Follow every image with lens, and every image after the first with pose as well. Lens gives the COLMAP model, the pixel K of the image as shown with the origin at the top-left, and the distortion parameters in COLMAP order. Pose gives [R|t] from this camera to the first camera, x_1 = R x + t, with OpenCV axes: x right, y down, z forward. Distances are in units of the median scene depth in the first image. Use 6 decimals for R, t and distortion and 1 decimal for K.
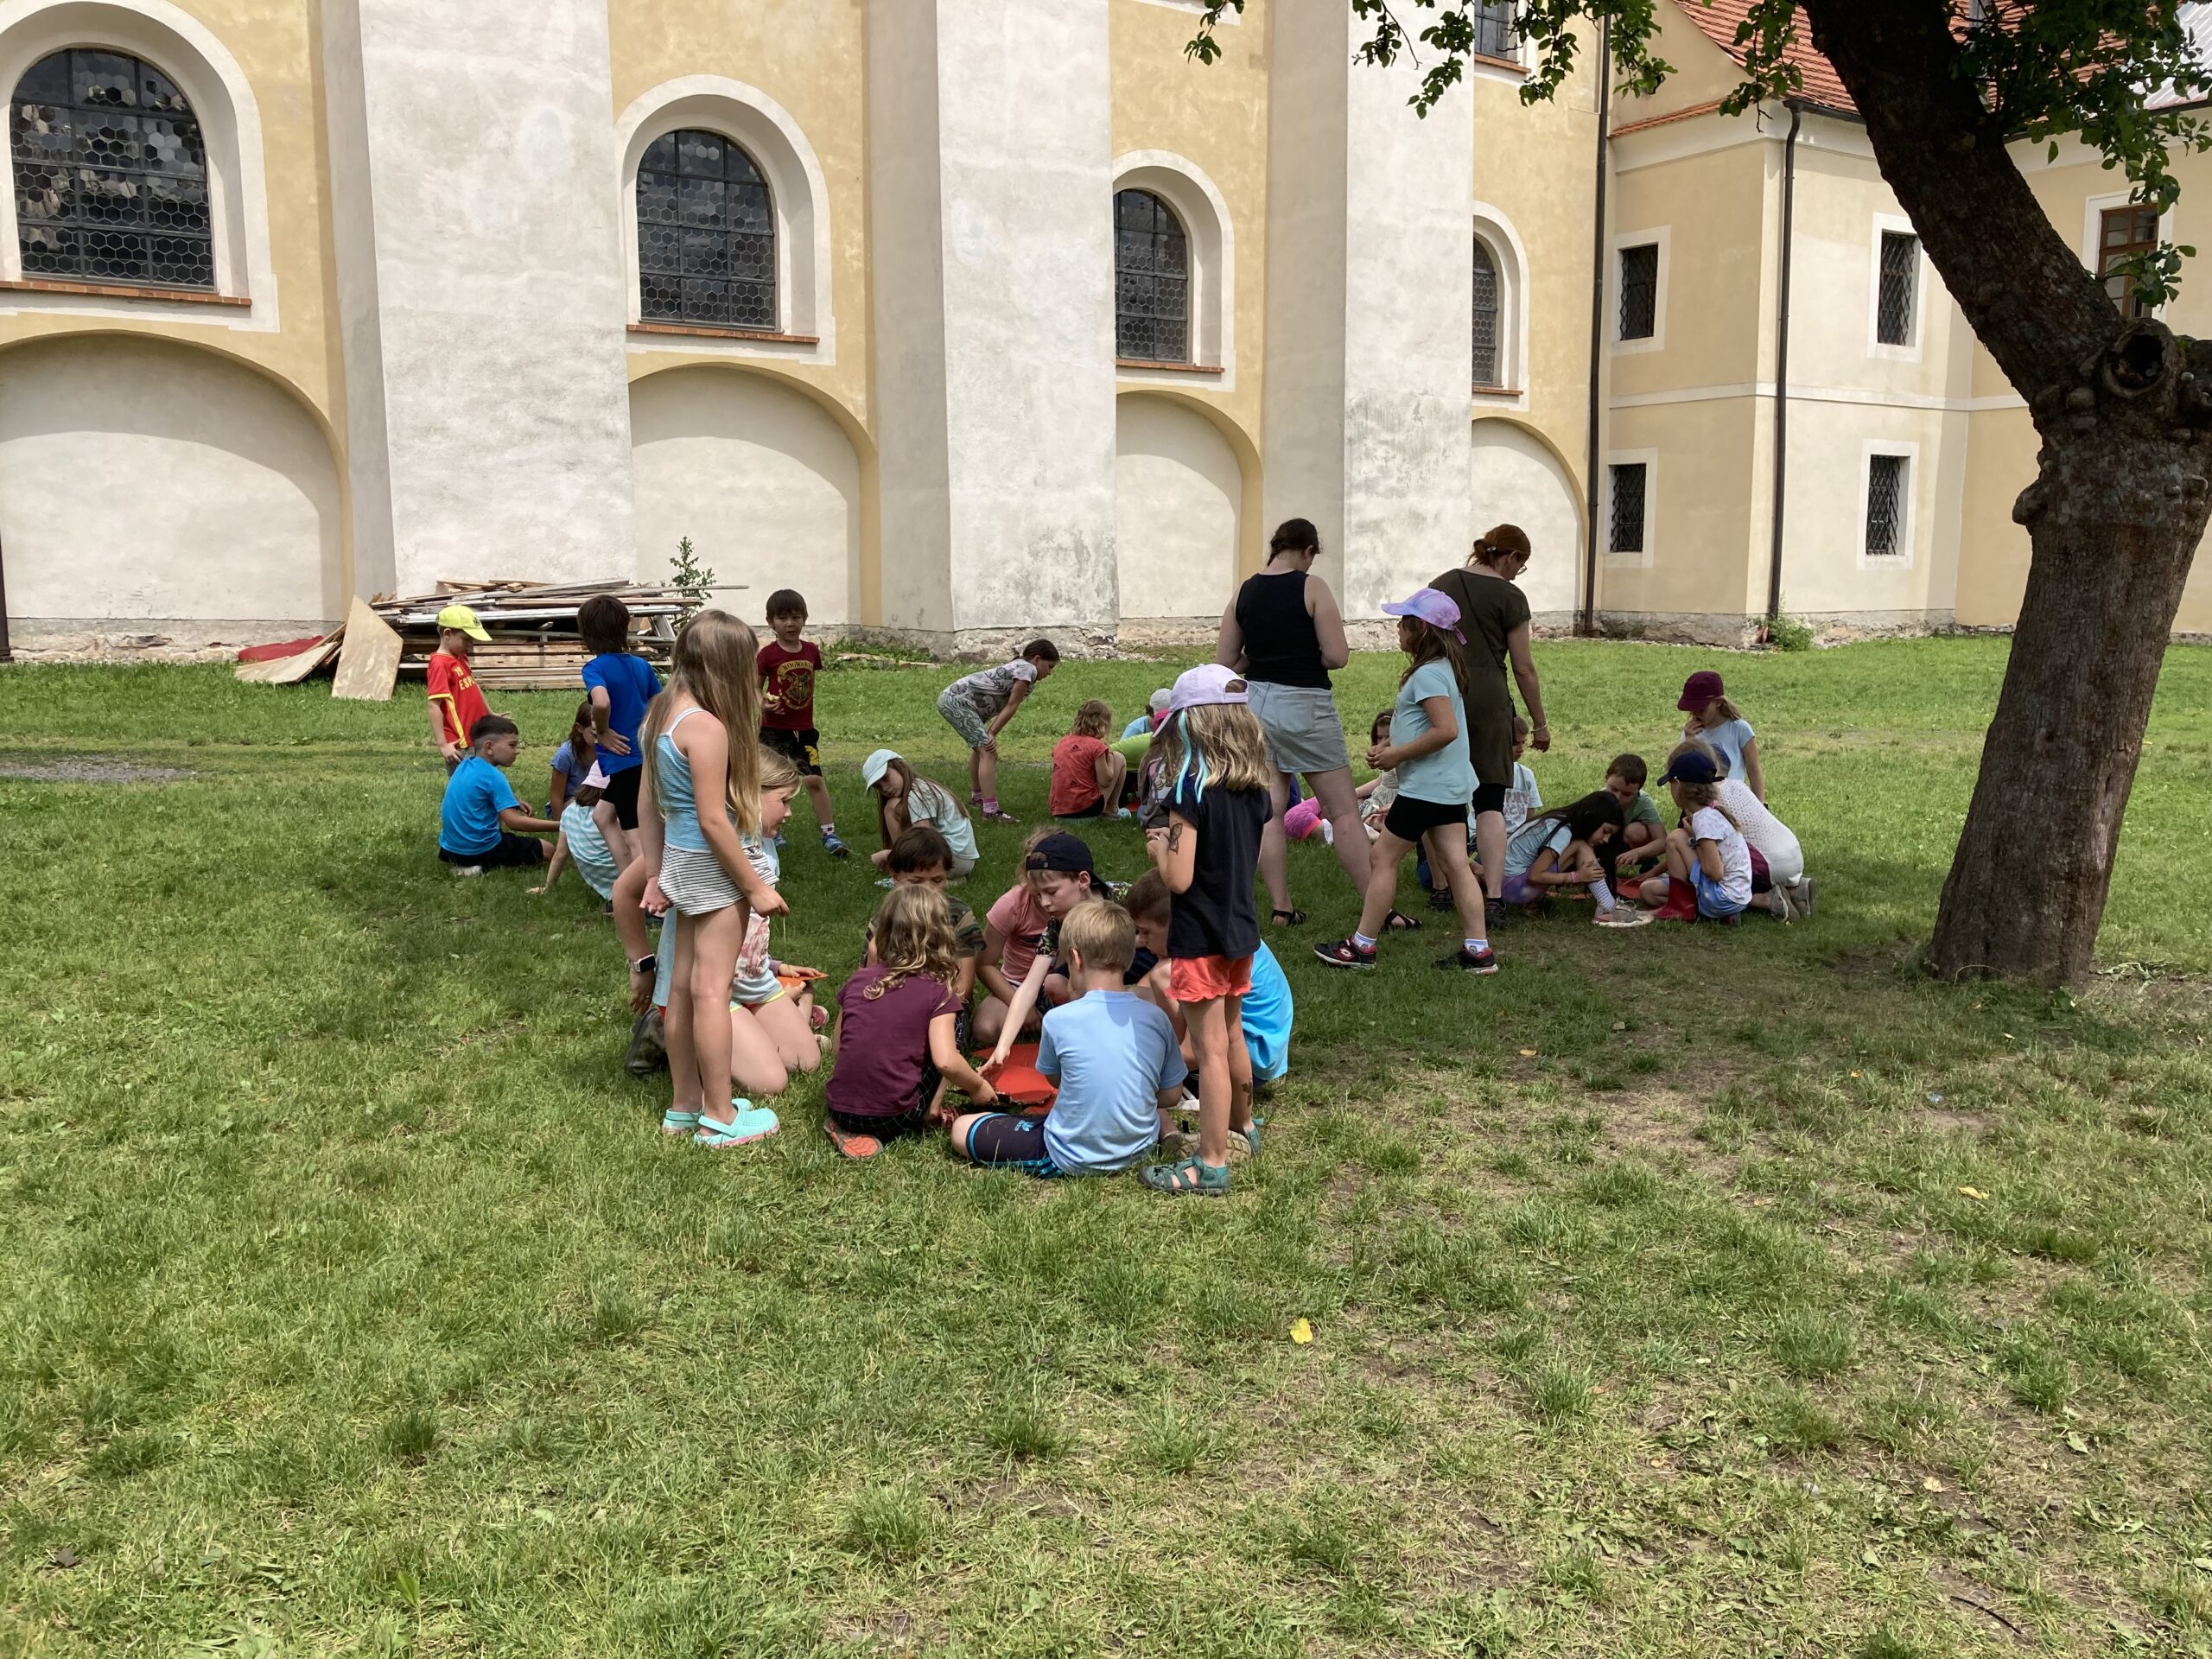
lens RADIAL K [[1838.1, 0, 1110.5], [0, 1838.1, 834.3], [0, 0, 1]] dist [0.011296, -0.019064]
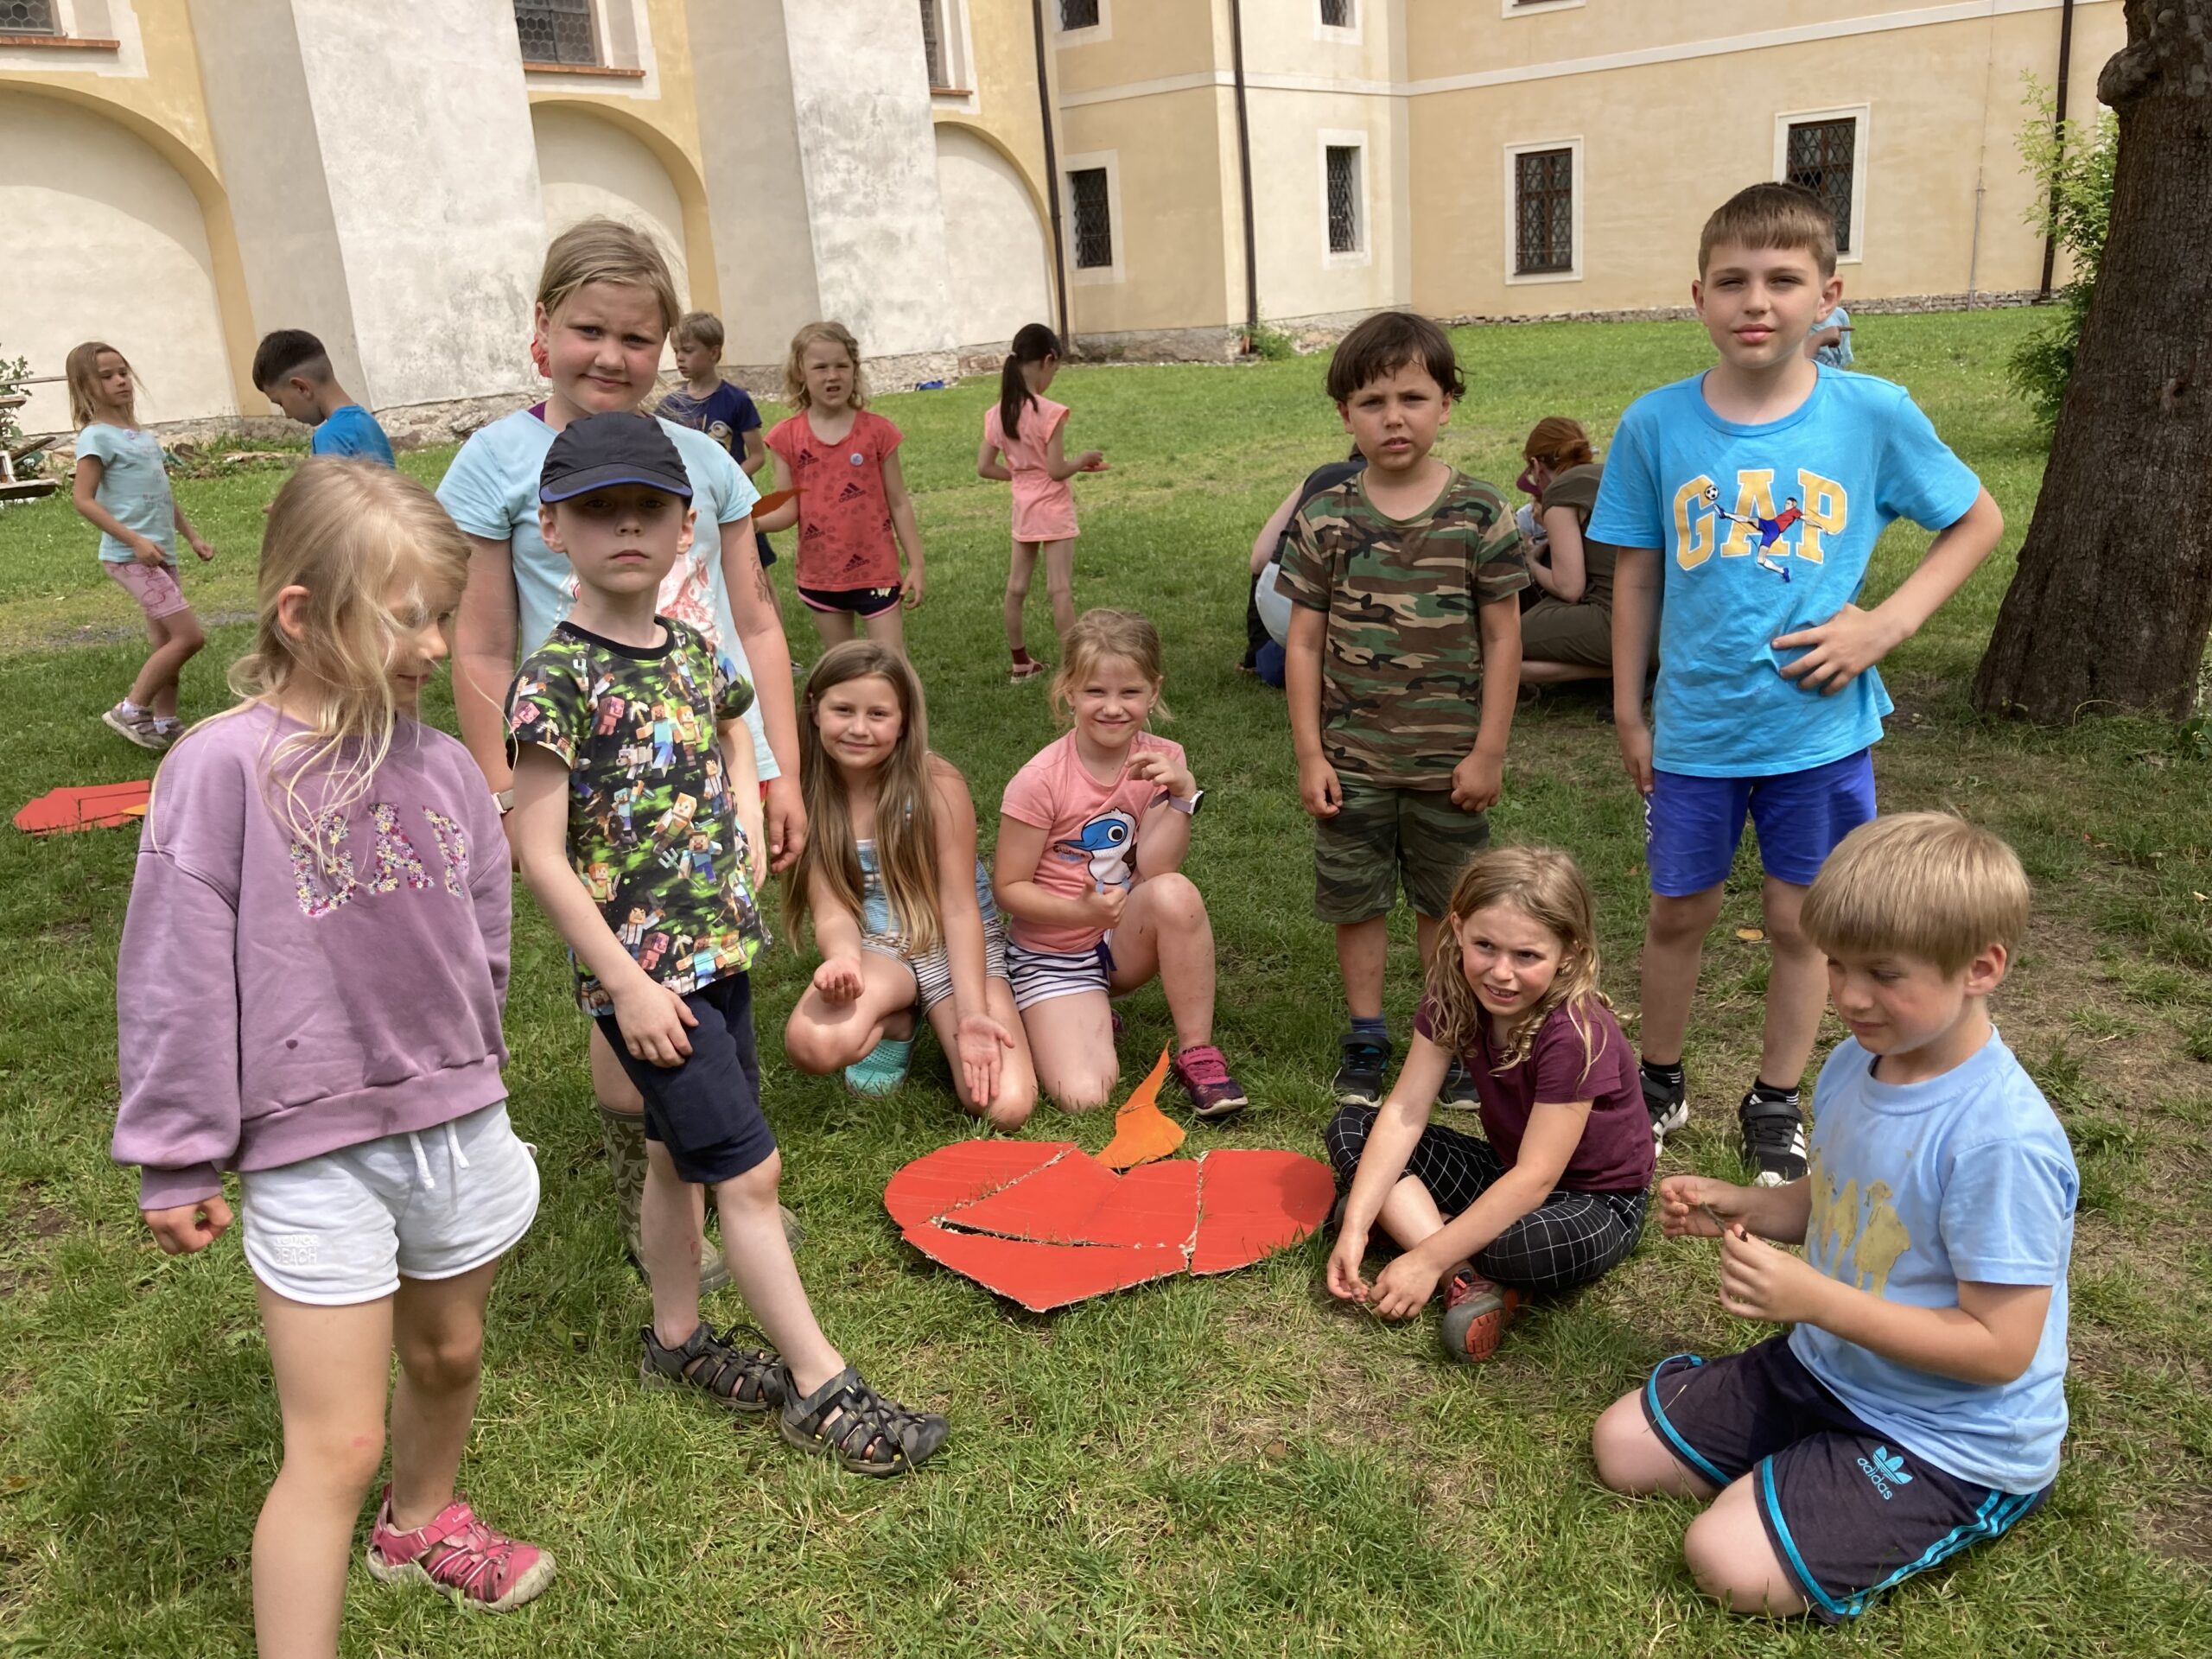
lens RADIAL K [[1838.1, 0, 1086.4], [0, 1838.1, 820.7], [0, 0, 1]] dist [0.011296, -0.019064]
pose [[0.945900, -0.151116, 0.287119, -0.040736], [0.114692, 0.983516, 0.139793, -0.009124], [-0.303511, -0.099300, 0.947639, 0.101713]]
